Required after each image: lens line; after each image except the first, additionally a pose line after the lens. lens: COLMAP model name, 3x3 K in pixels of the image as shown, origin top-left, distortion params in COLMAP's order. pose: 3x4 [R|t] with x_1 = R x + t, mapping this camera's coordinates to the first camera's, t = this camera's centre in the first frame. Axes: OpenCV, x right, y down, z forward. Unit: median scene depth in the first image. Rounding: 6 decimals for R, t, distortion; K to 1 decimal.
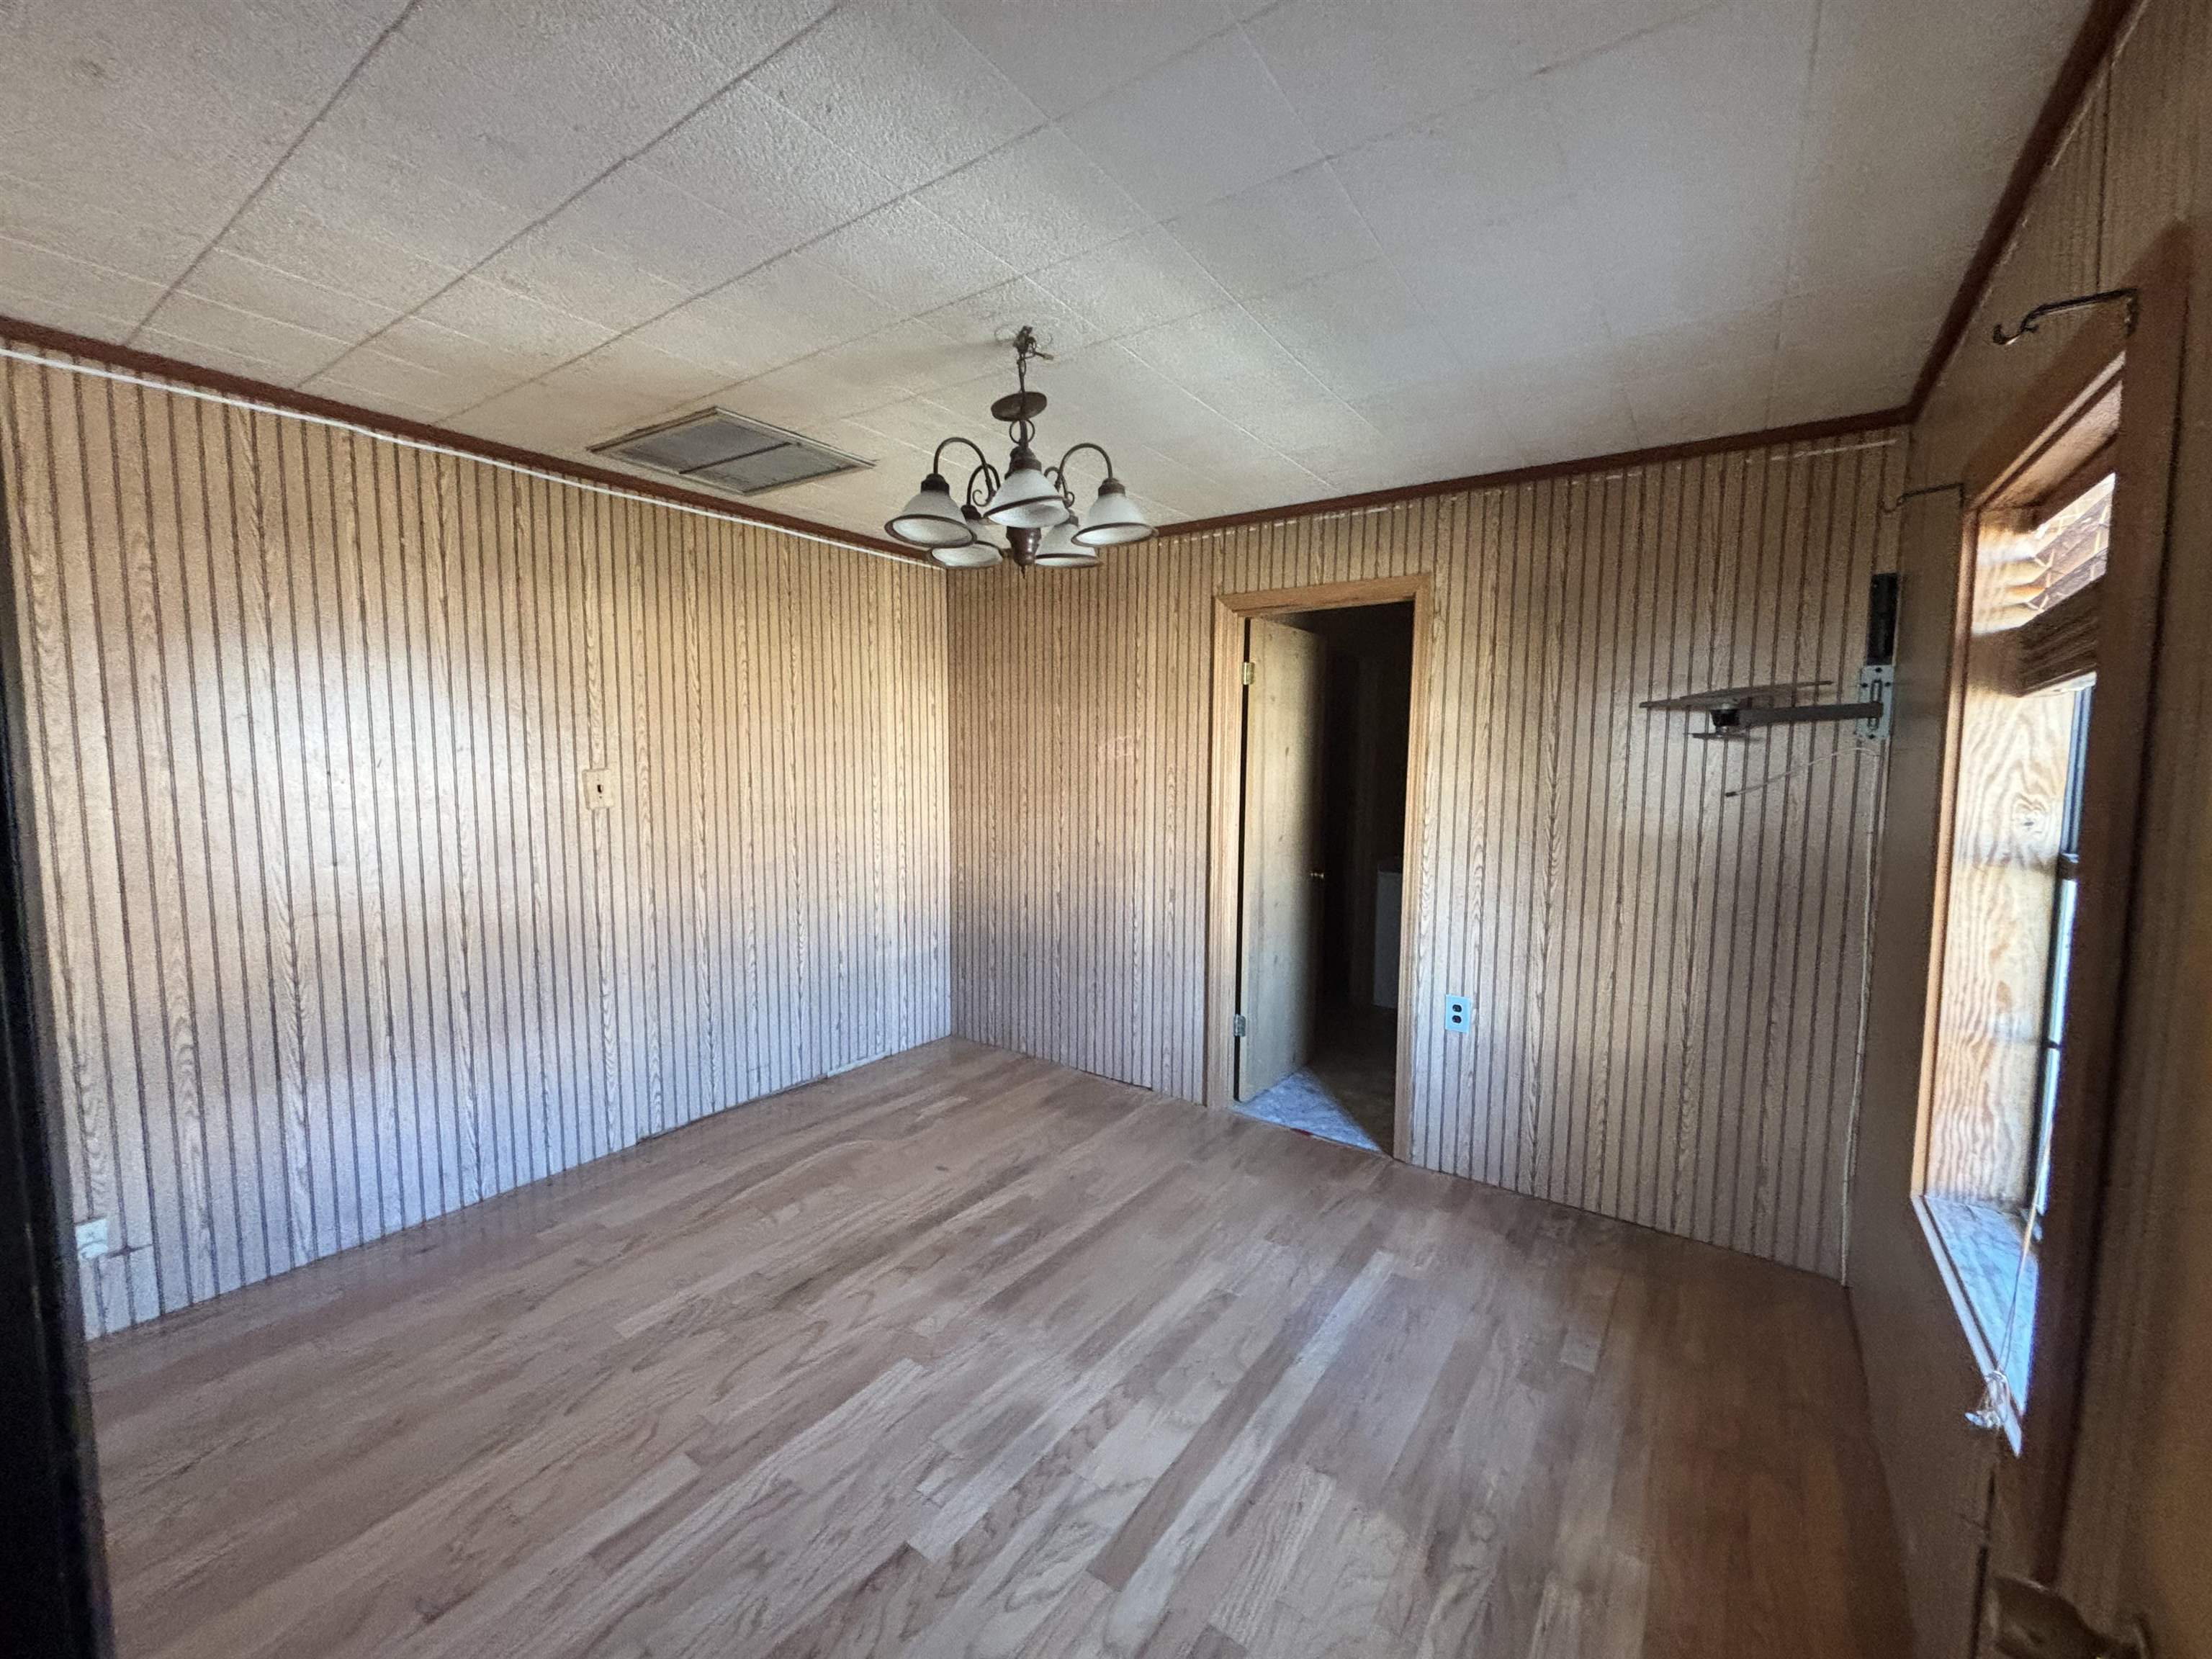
lens RADIAL K [[884.6, 0, 1112.2], [0, 884.6, 820.9], [0, 0, 1]] dist [0.007383, -0.001151]
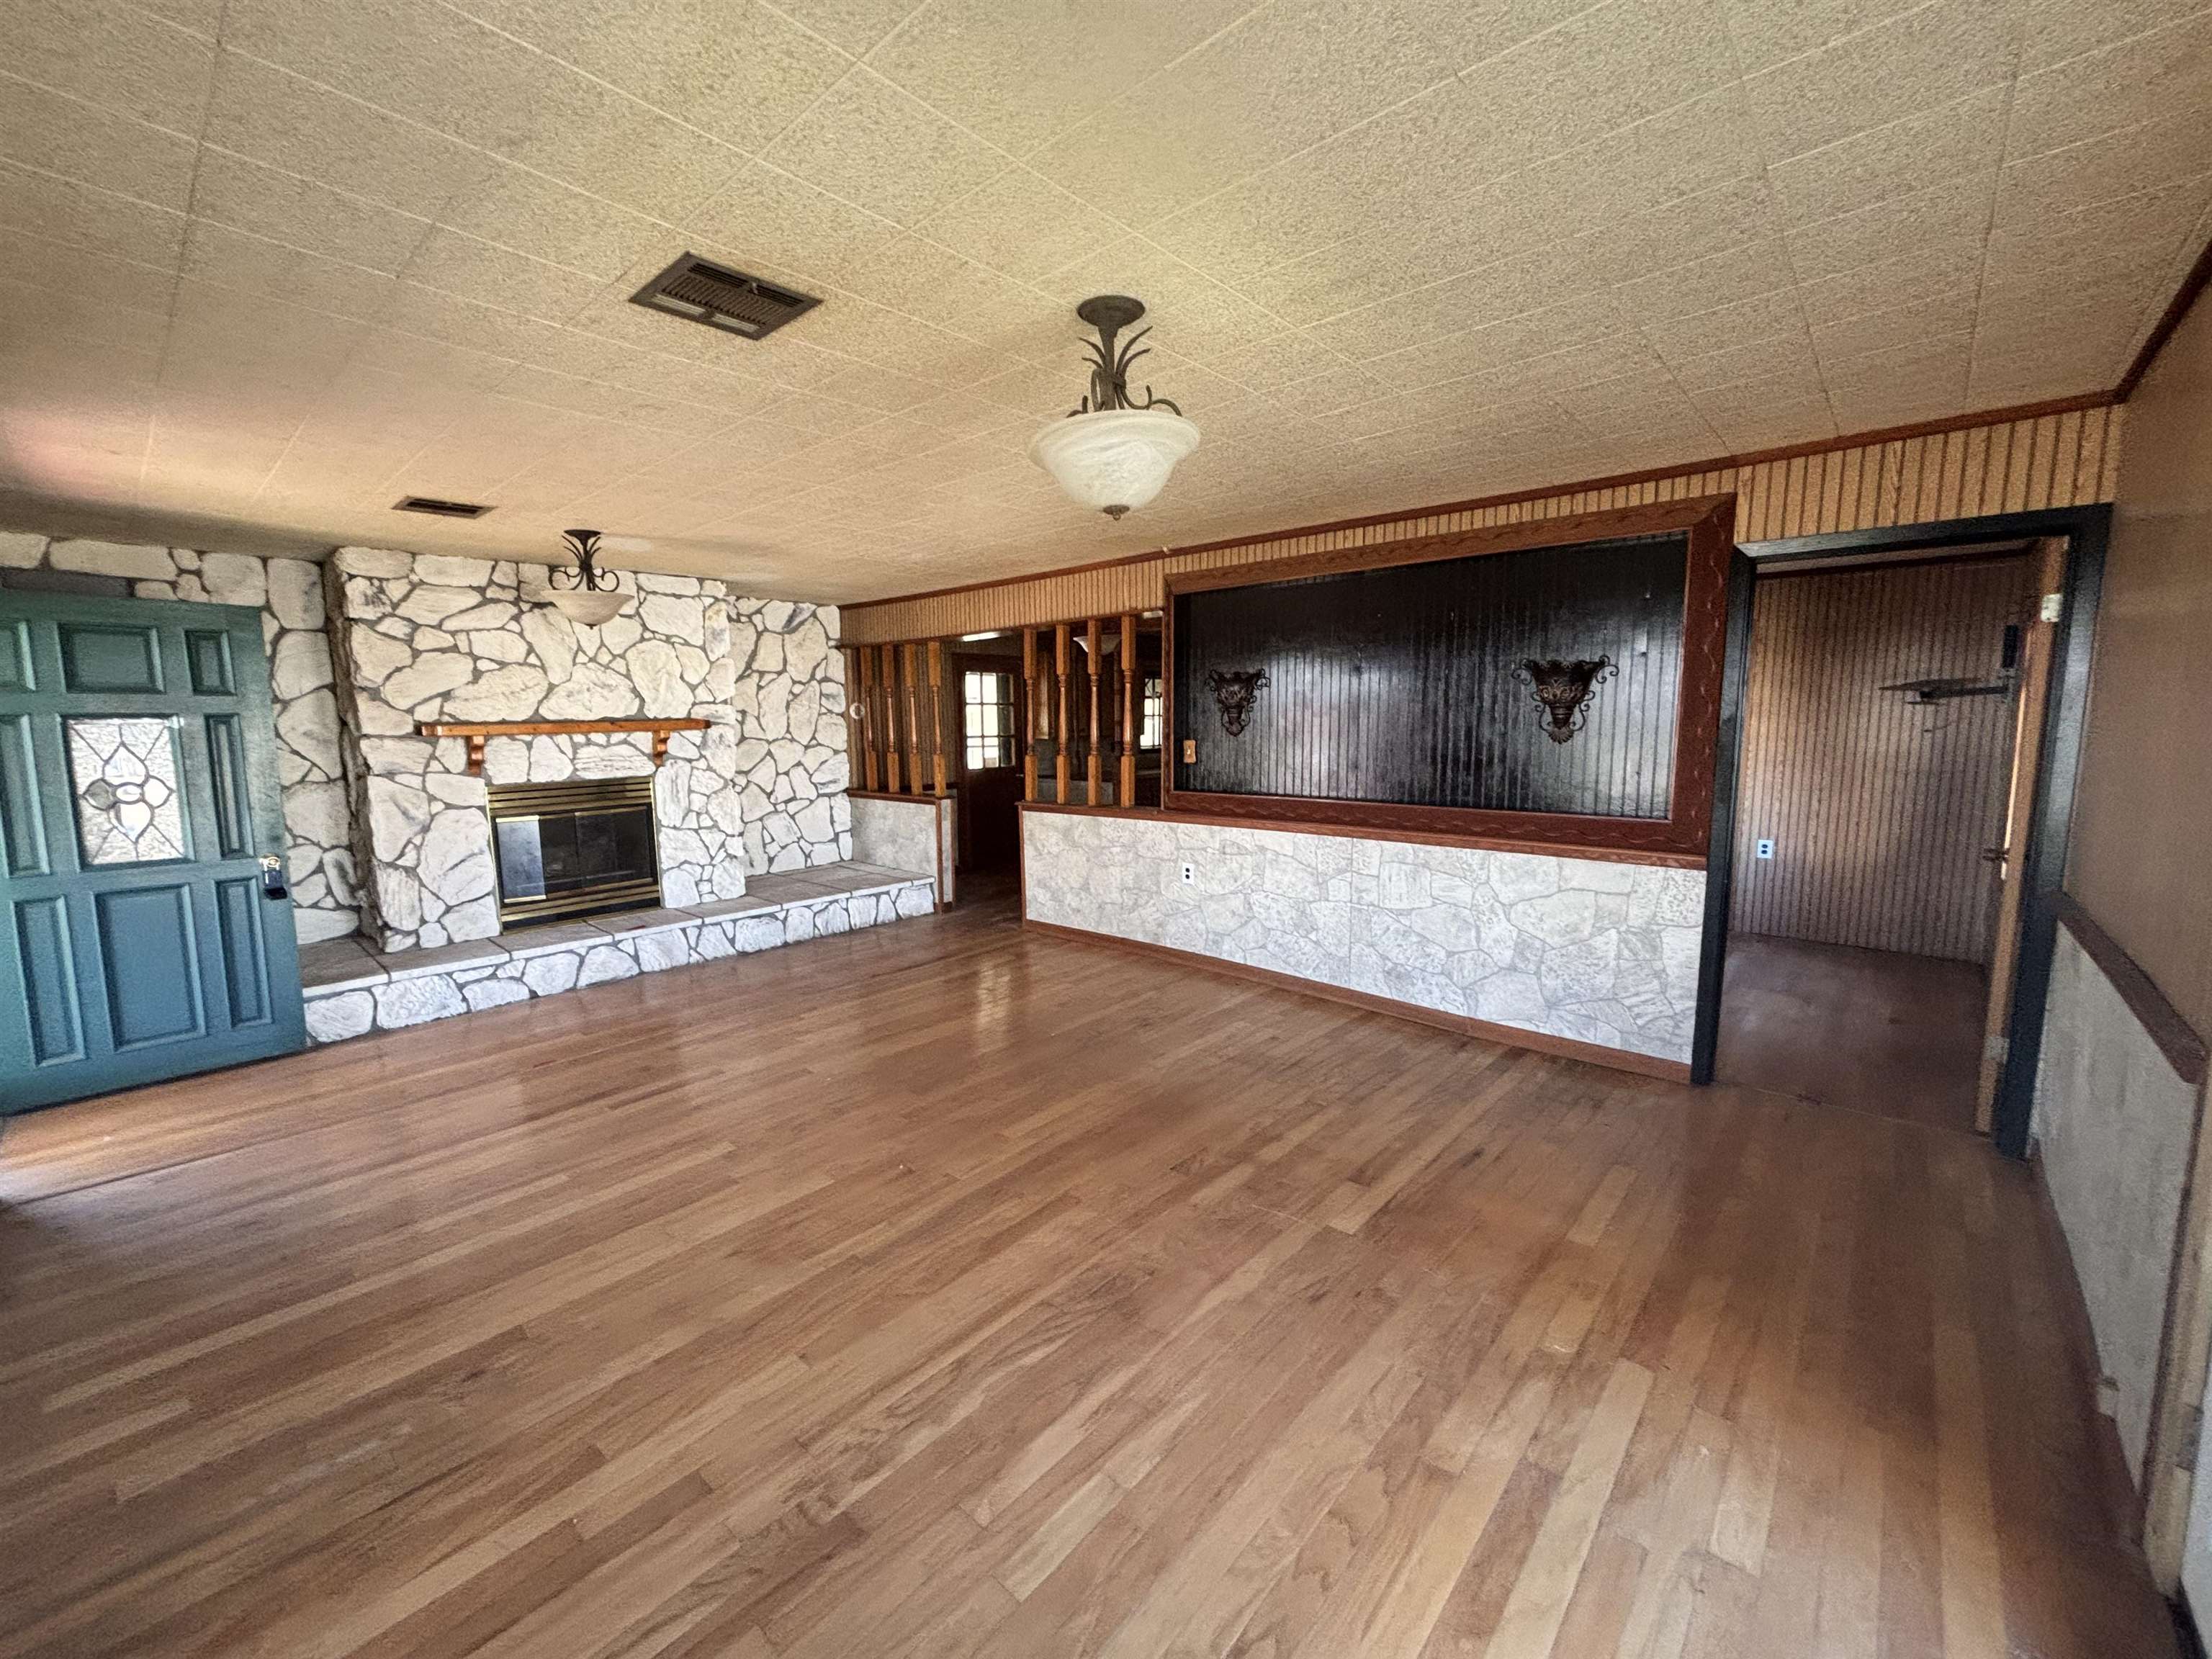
lens RADIAL K [[884.6, 0, 1103.0], [0, 884.6, 823.7], [0, 0, 1]] dist [0.007383, -0.001151]
pose [[0.990270, 0.000949, -0.139153, -0.810699], [0.004796, 0.999150, 0.040944, 0.080593], [0.139074, -0.041213, 0.989424, -1.173643]]
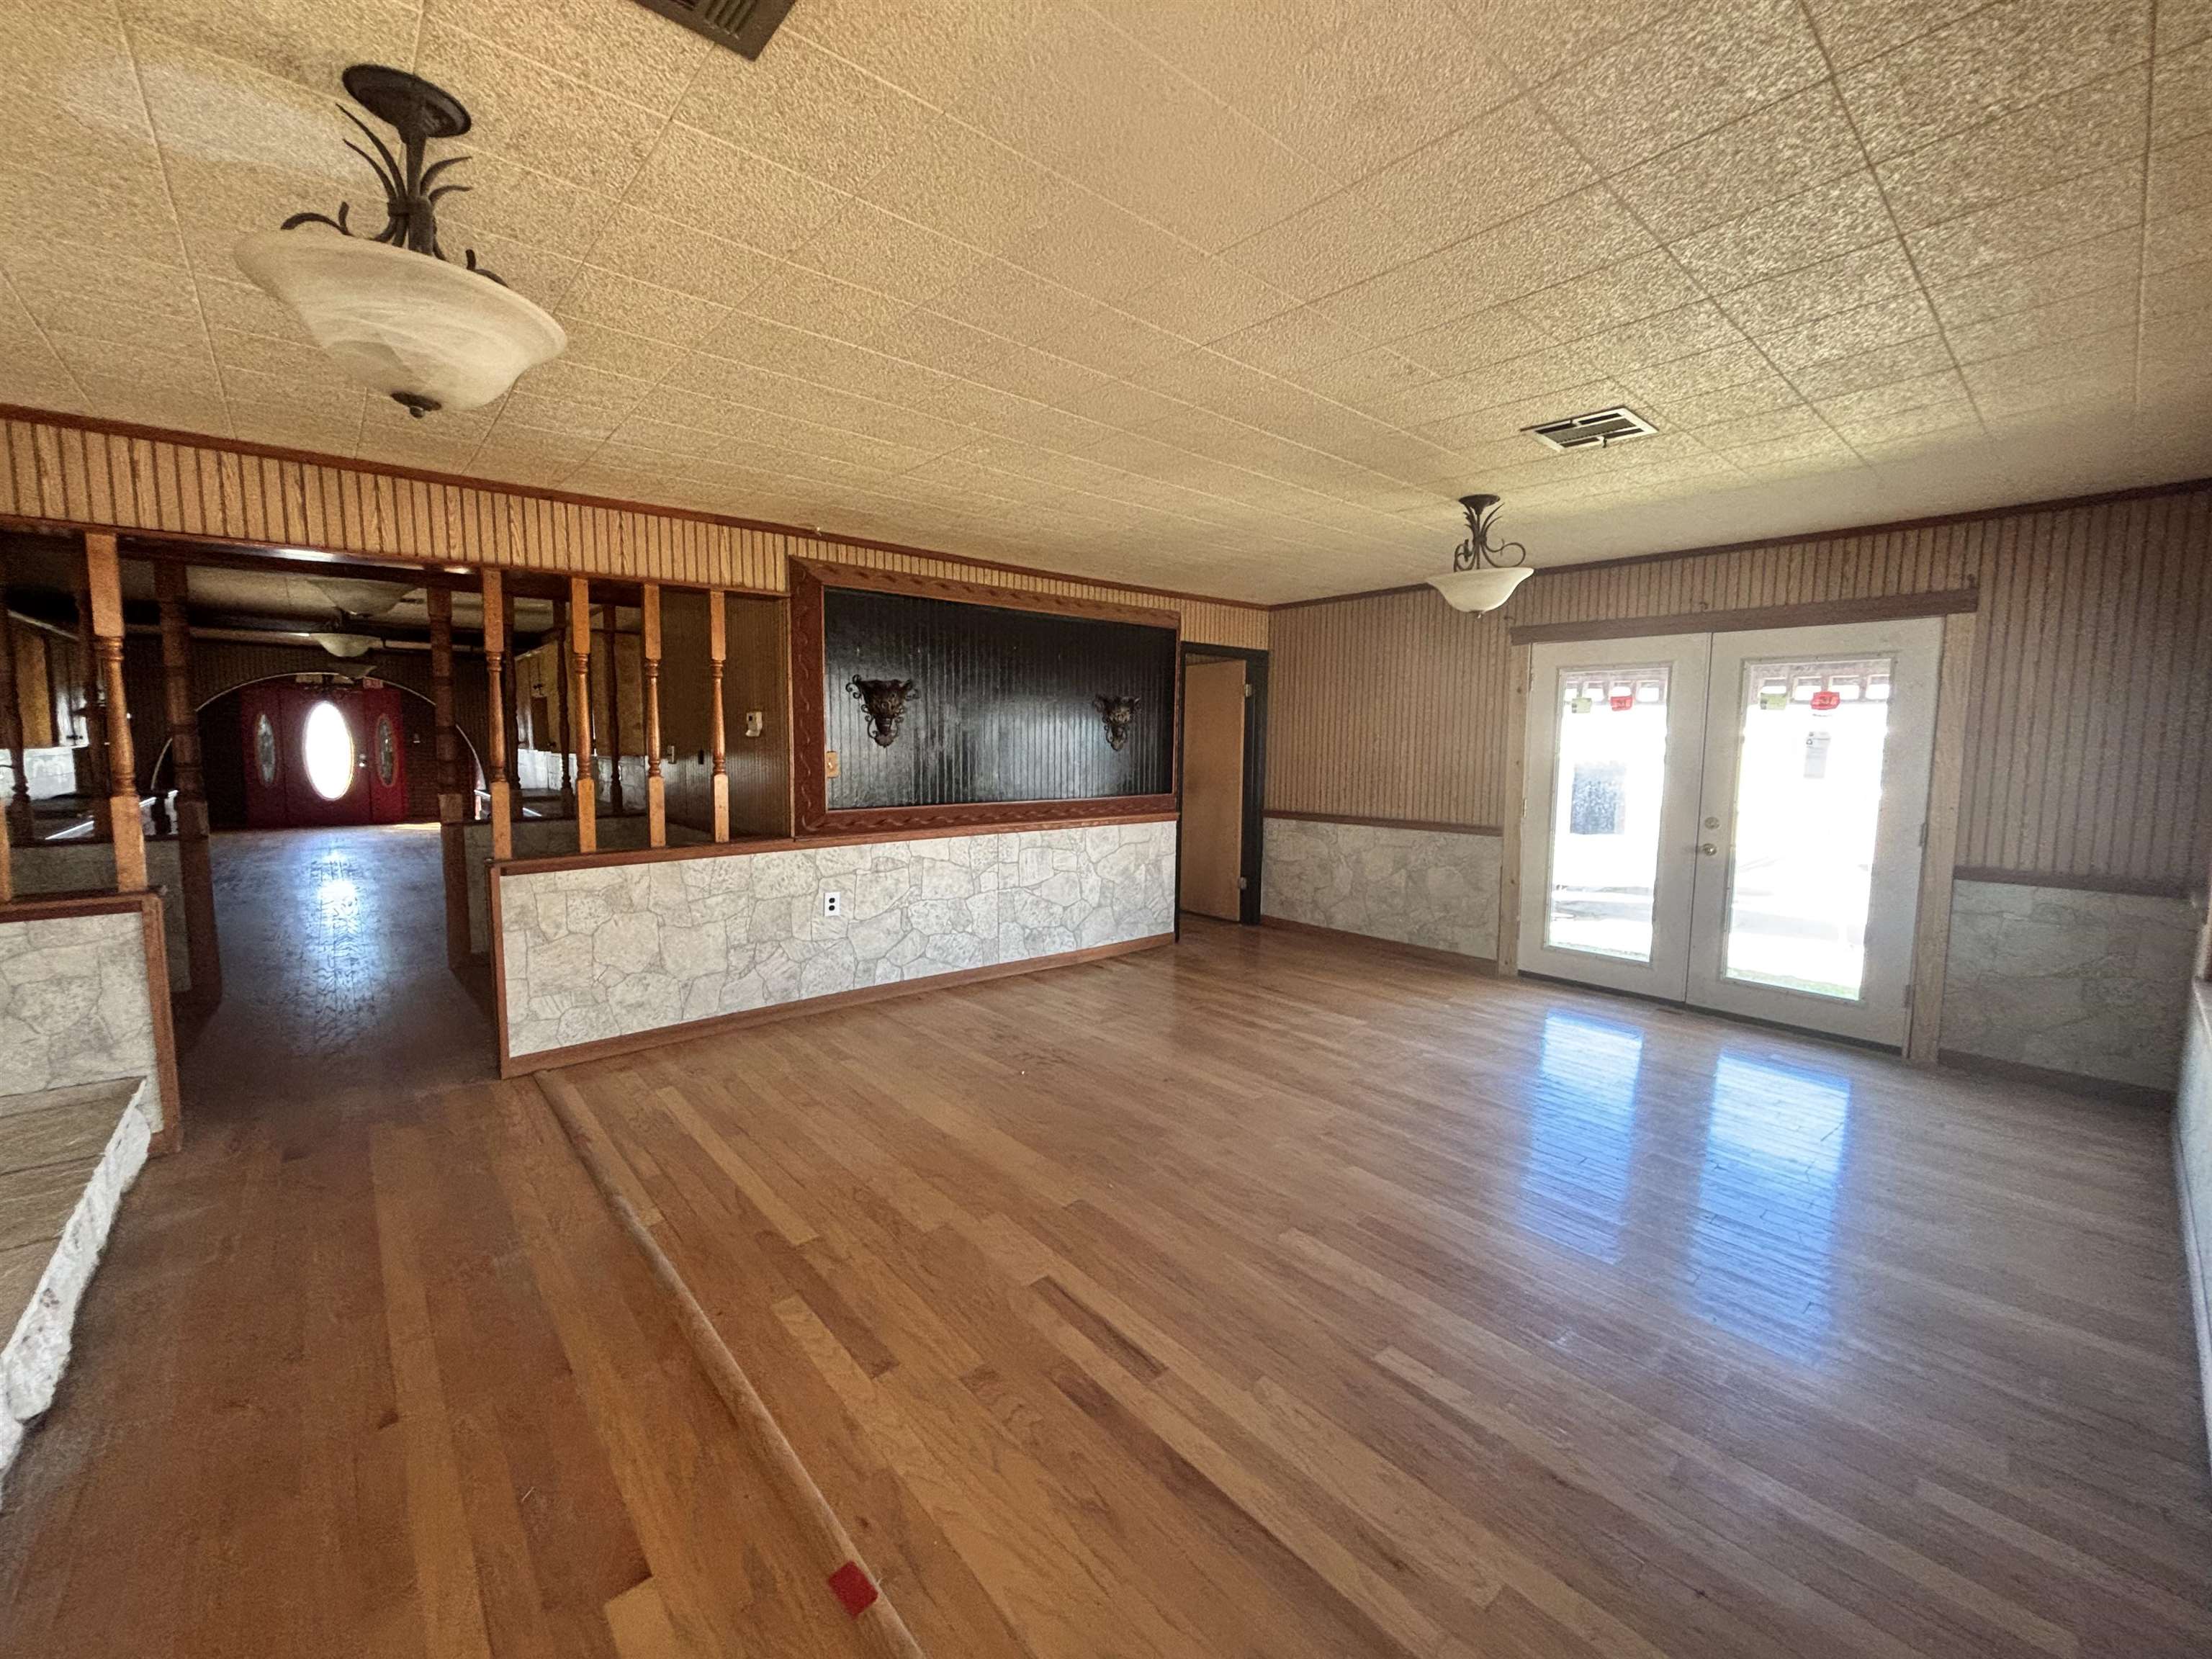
lens RADIAL K [[884.6, 0, 1107.4], [0, 884.6, 819.7], [0, 0, 1]] dist [0.007383, -0.001151]
pose [[0.249027, -0.094017, 0.963922, -3.375094], [0.068365, 0.994501, 0.079338, -0.034605], [-0.966081, 0.046141, 0.254085, 0.433963]]
